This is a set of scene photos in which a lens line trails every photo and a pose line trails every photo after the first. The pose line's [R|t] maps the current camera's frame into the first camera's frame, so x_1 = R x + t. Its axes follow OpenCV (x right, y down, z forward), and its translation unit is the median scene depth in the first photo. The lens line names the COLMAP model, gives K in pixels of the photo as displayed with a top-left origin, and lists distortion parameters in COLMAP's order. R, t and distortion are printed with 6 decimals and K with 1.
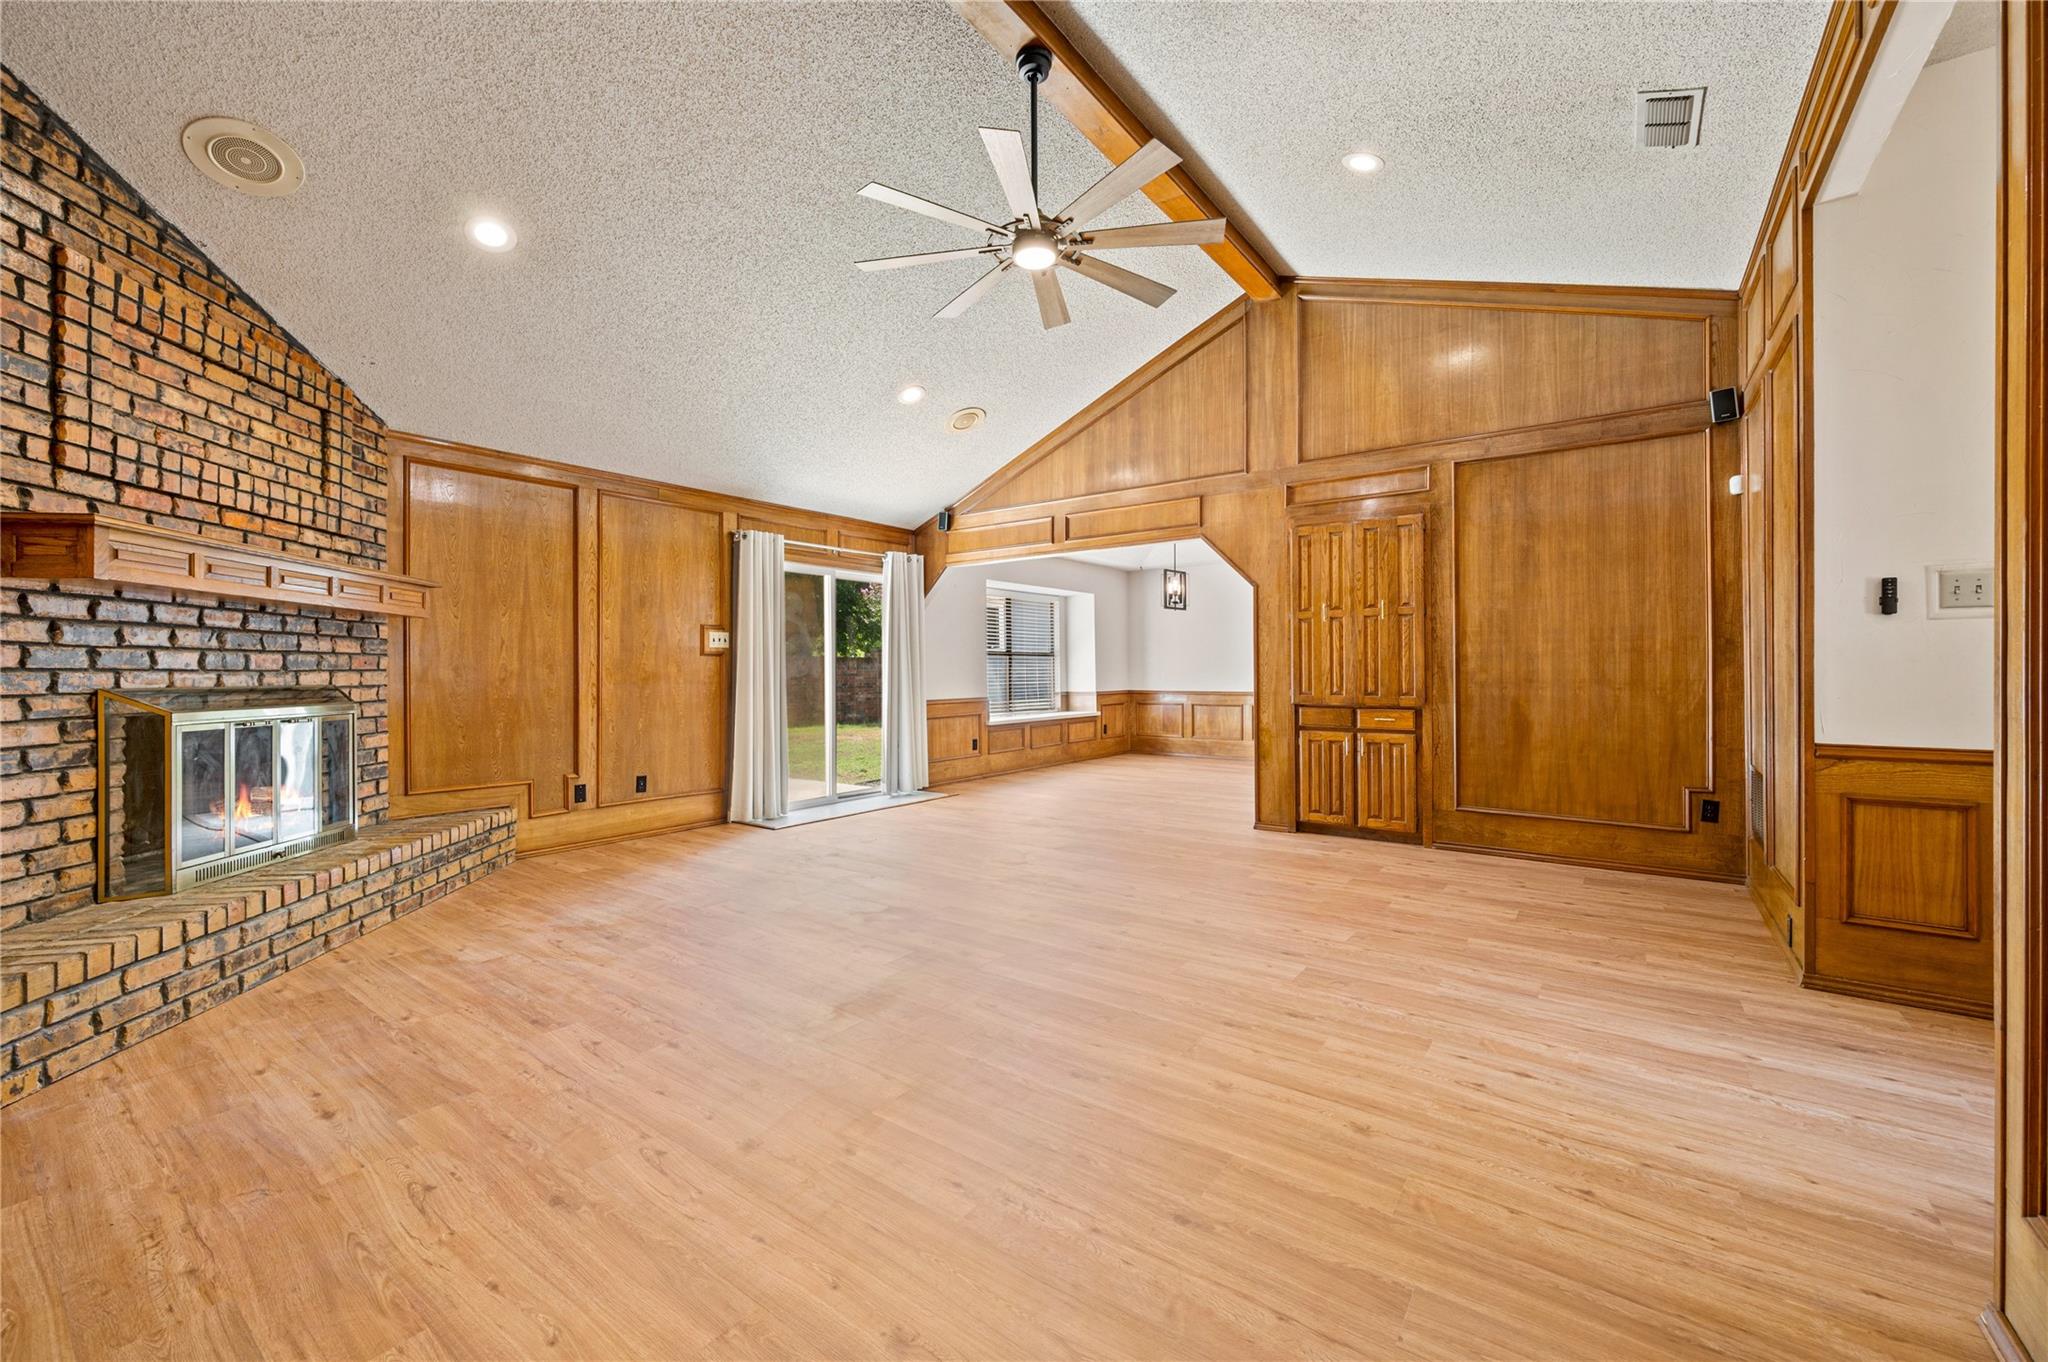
lens RADIAL K [[813.7, 0, 1023.6], [0, 813.7, 669.4], [0, 0, 1]] dist [0.000244, -0.000191]
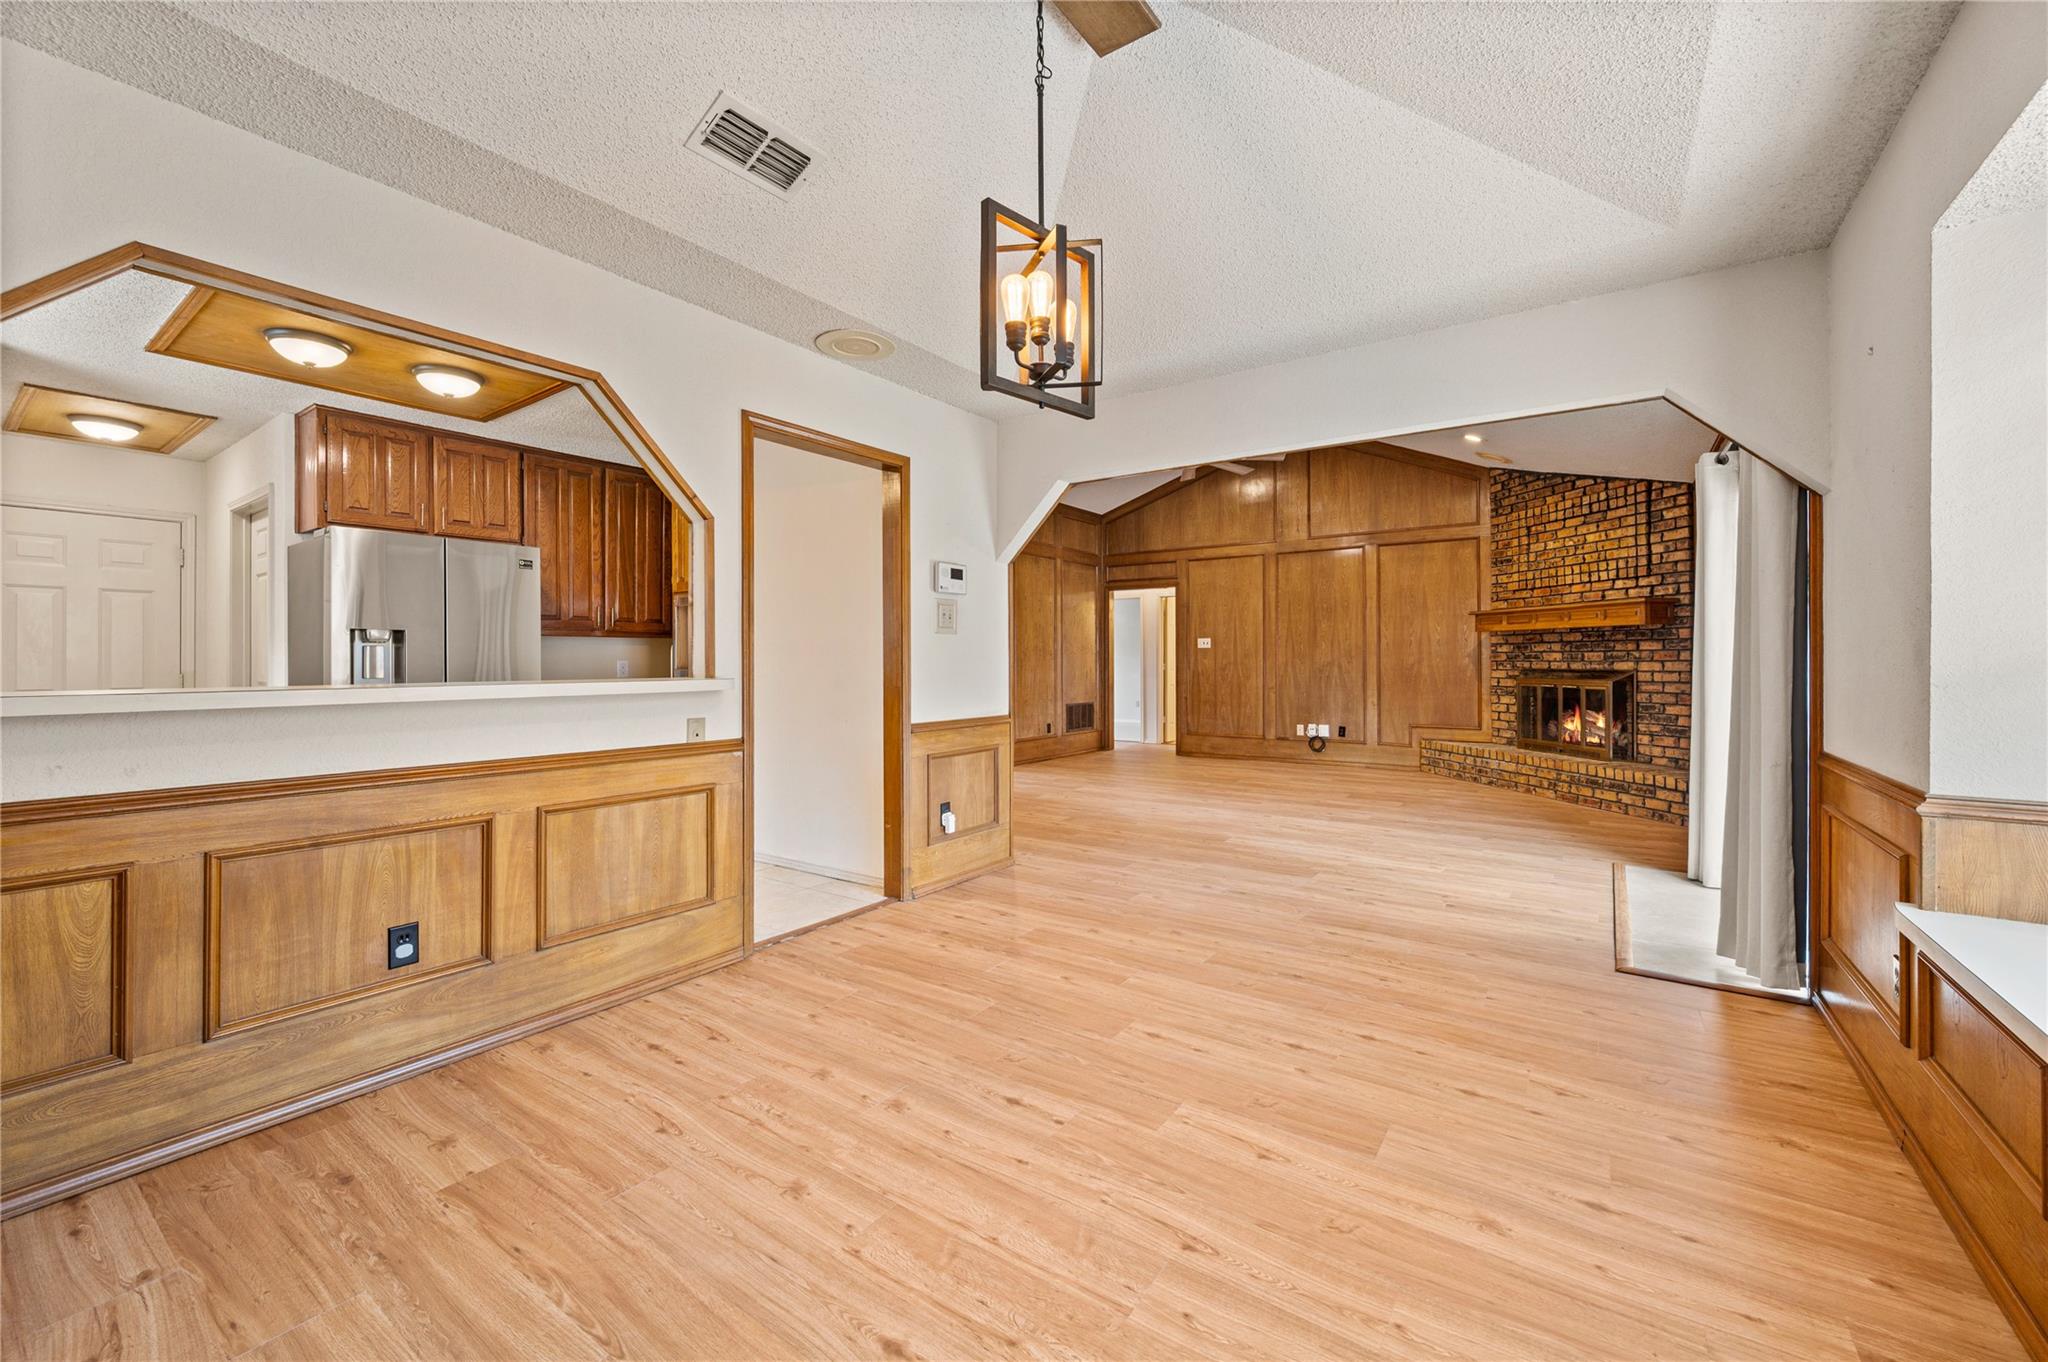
lens RADIAL K [[813.7, 0, 1024.6], [0, 813.7, 666.5], [0, 0, 1]] dist [0.000244, -0.000191]
pose [[-0.999920, 0.000244, -0.012641, 0.388686], [0.000169, 0.999982, 0.005919, 0.002679], [0.012642, 0.005917, -0.999903, 2.547703]]
